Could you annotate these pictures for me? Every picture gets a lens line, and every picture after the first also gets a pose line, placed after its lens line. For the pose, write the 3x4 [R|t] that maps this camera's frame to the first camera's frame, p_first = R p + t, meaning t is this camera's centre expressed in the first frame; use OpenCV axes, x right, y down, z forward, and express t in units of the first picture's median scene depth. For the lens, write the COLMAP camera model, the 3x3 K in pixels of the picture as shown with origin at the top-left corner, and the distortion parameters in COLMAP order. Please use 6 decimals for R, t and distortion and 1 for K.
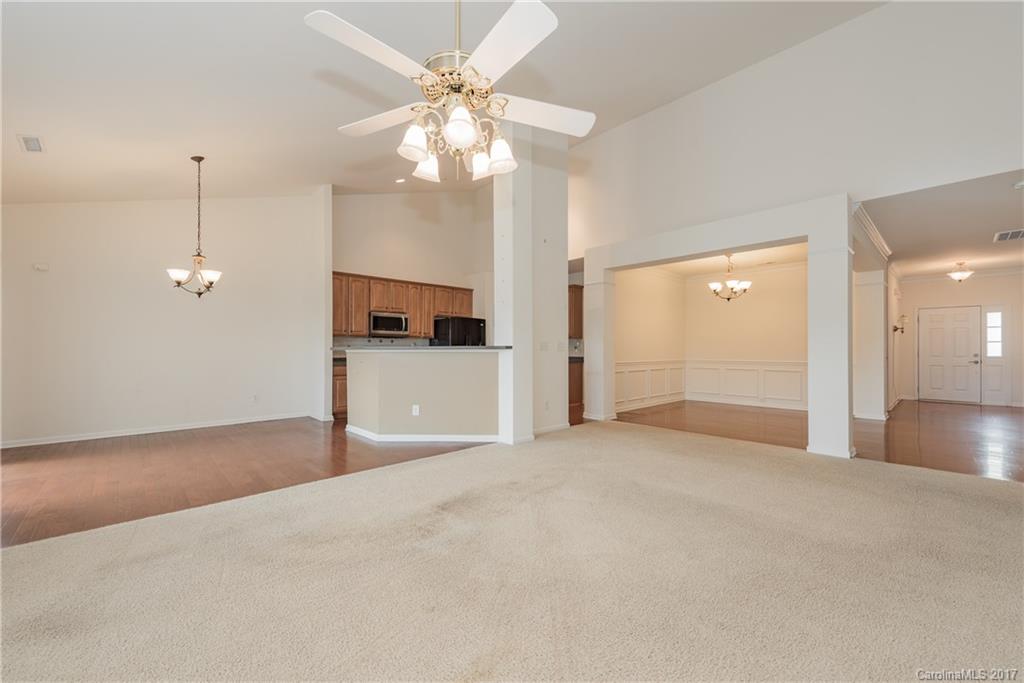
lens RADIAL K [[407.2, 0, 514.6], [0, 407.2, 348.5], [0, 0, 1]] dist [0.001028, -0.000098]
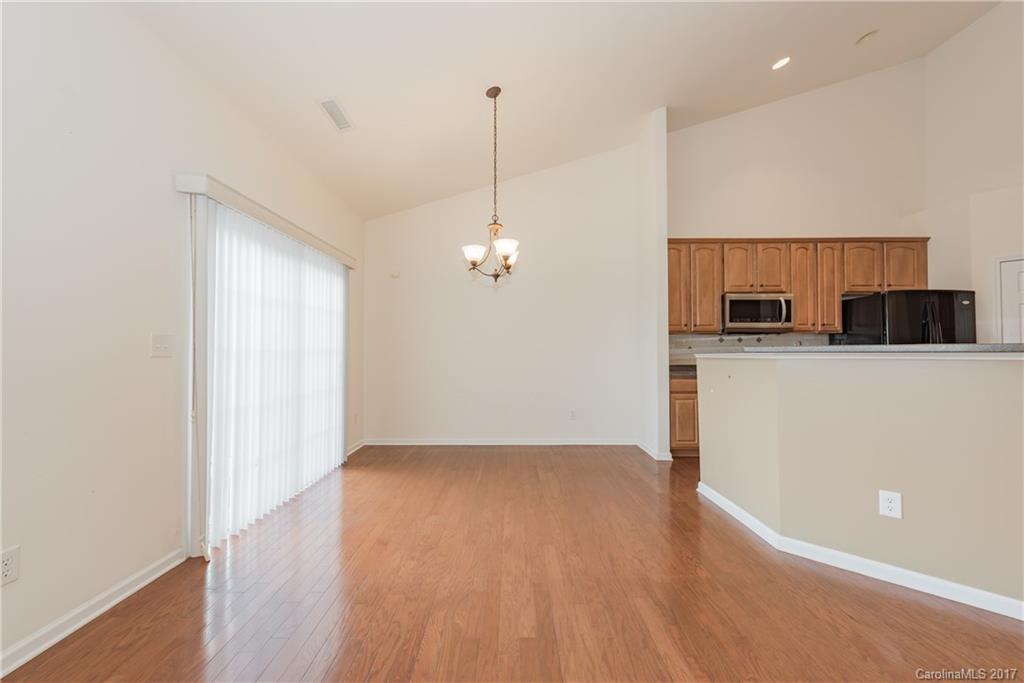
lens RADIAL K [[404.9, 0, 508.4], [0, 404.9, 343.4], [0, 0, 1]] dist [0.010158, -0.000049]
pose [[0.721861, -0.016592, -0.691840, -0.158251], [0.002564, 0.999770, -0.021303, 0.000318], [0.692034, 0.013604, 0.721737, 0.302017]]
